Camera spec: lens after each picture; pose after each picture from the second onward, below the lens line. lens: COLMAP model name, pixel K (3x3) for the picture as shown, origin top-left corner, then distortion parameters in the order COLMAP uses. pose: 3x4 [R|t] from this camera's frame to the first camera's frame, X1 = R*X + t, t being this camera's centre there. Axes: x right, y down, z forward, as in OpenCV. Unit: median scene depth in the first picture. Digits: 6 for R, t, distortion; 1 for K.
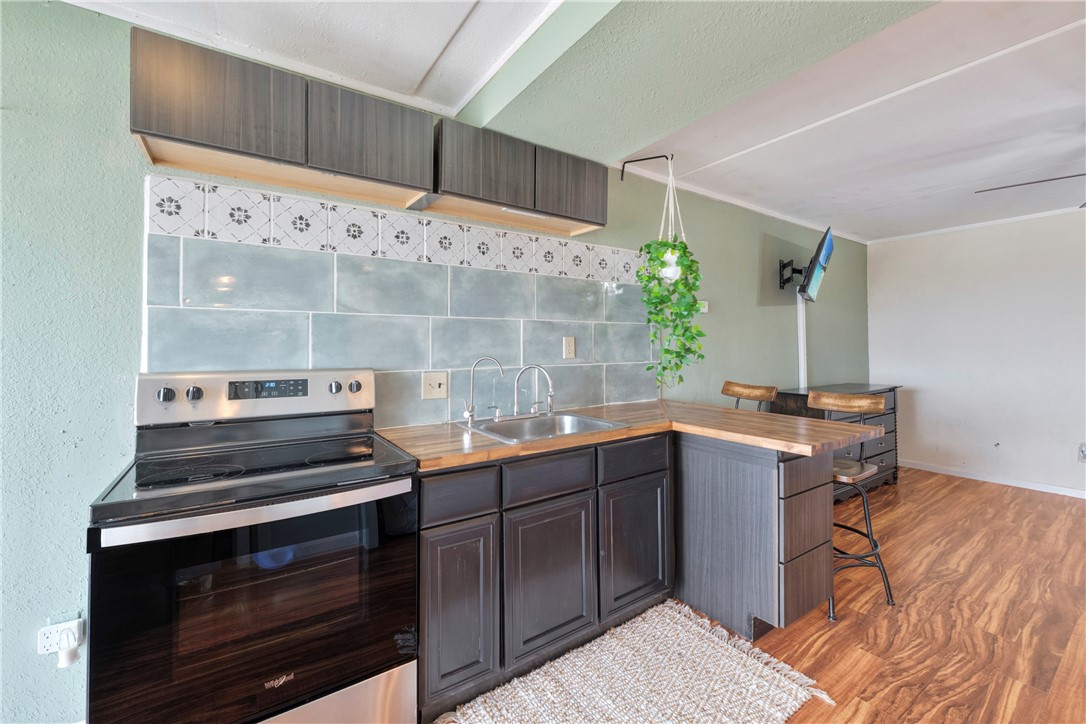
lens RADIAL K [[448.5, 0, 553.0], [0, 448.5, 344.3], [0, 0, 1]] dist [0.000285, -0.000178]
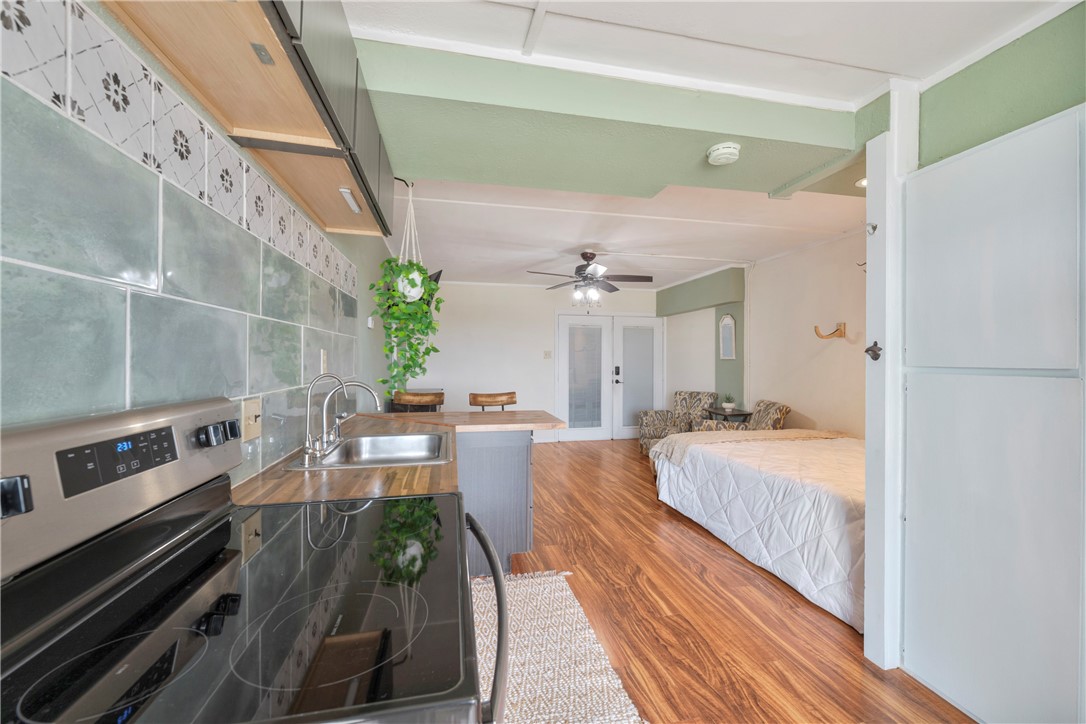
lens RADIAL K [[430.6, 0, 543.0], [0, 430.6, 362.0], [0, 0, 1]] dist [-0.000178, 0.000003]
pose [[0.385387, 0.001688, 0.922753, -0.635708], [-0.012404, 0.999917, 0.003351, 0.000267], [-0.922672, -0.012737, 0.385376, 0.336994]]
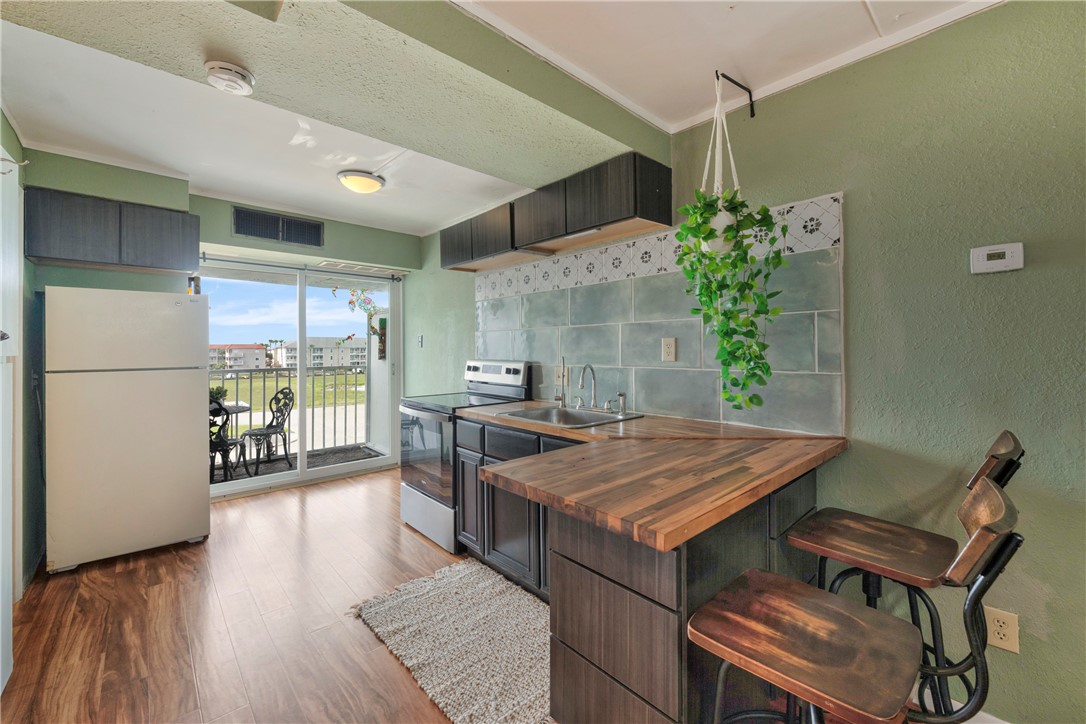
lens RADIAL K [[434.6, 0, 544.6], [0, 434.6, 348.8], [0, 0, 1]] dist [0.000896, 0.000239]
pose [[0.134877, 0.006107, -0.990844, 0.999132], [0.011667, 0.999902, 0.007751, -0.004419], [0.990794, -0.012605, 0.134792, 0.713573]]
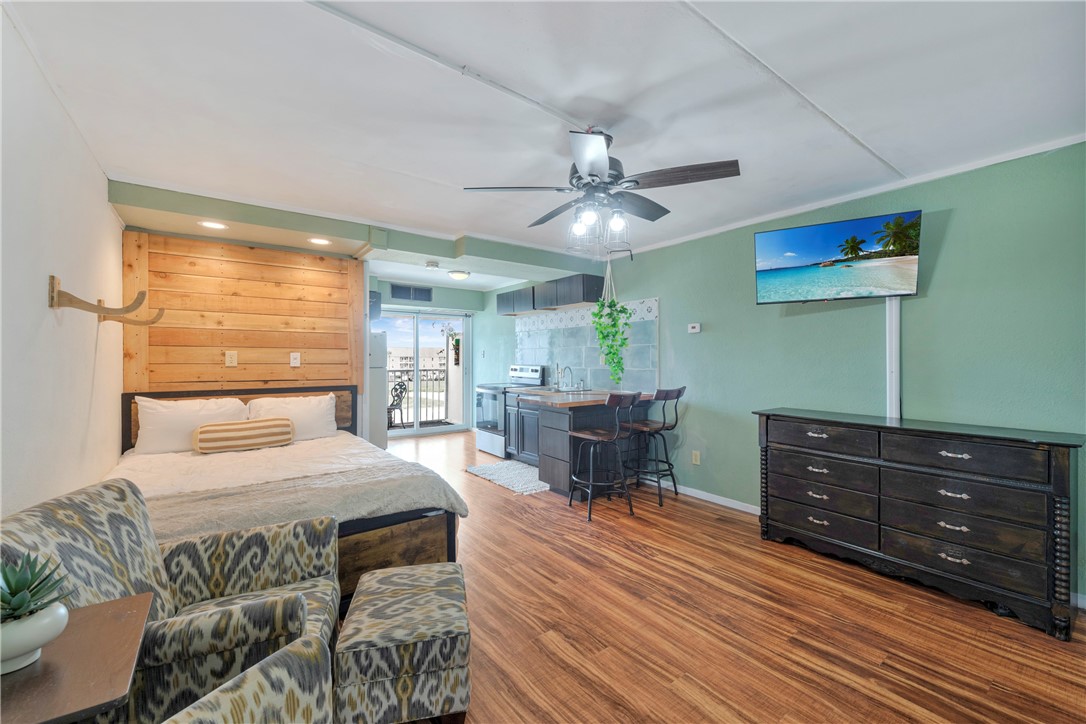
lens RADIAL K [[423.7, 0, 544.3], [0, 423.7, 365.3], [0, 0, 1]] dist [-0.000463, -0.000106]
pose [[0.042395, 0.022005, -0.998859, 2.162431], [0.007906, 0.999719, 0.022360, -0.012363], [0.999070, -0.008844, 0.042209, 0.749141]]
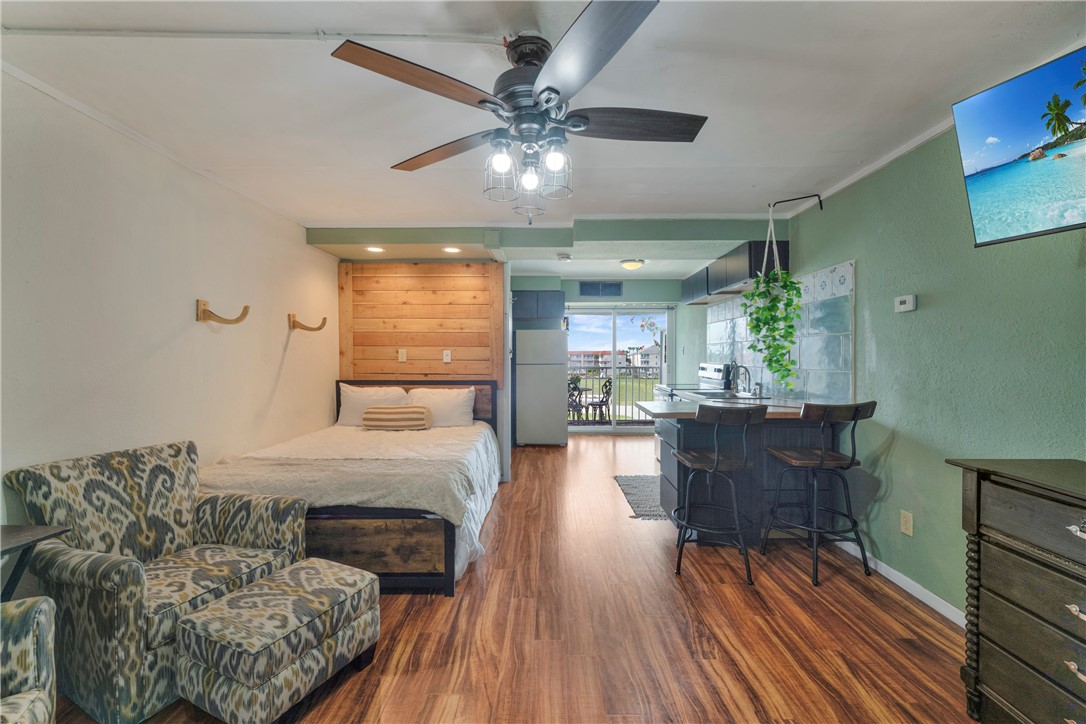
lens RADIAL K [[424.6, 0, 557.4], [0, 424.6, 367.6], [0, 0, 1]] dist [-0.000084, -0.000249]
pose [[-0.562490, 0.029828, -0.826266, 1.778802], [0.010282, 0.999524, 0.029083, -0.005182], [0.826740, 0.007864, -0.562529, 1.312685]]
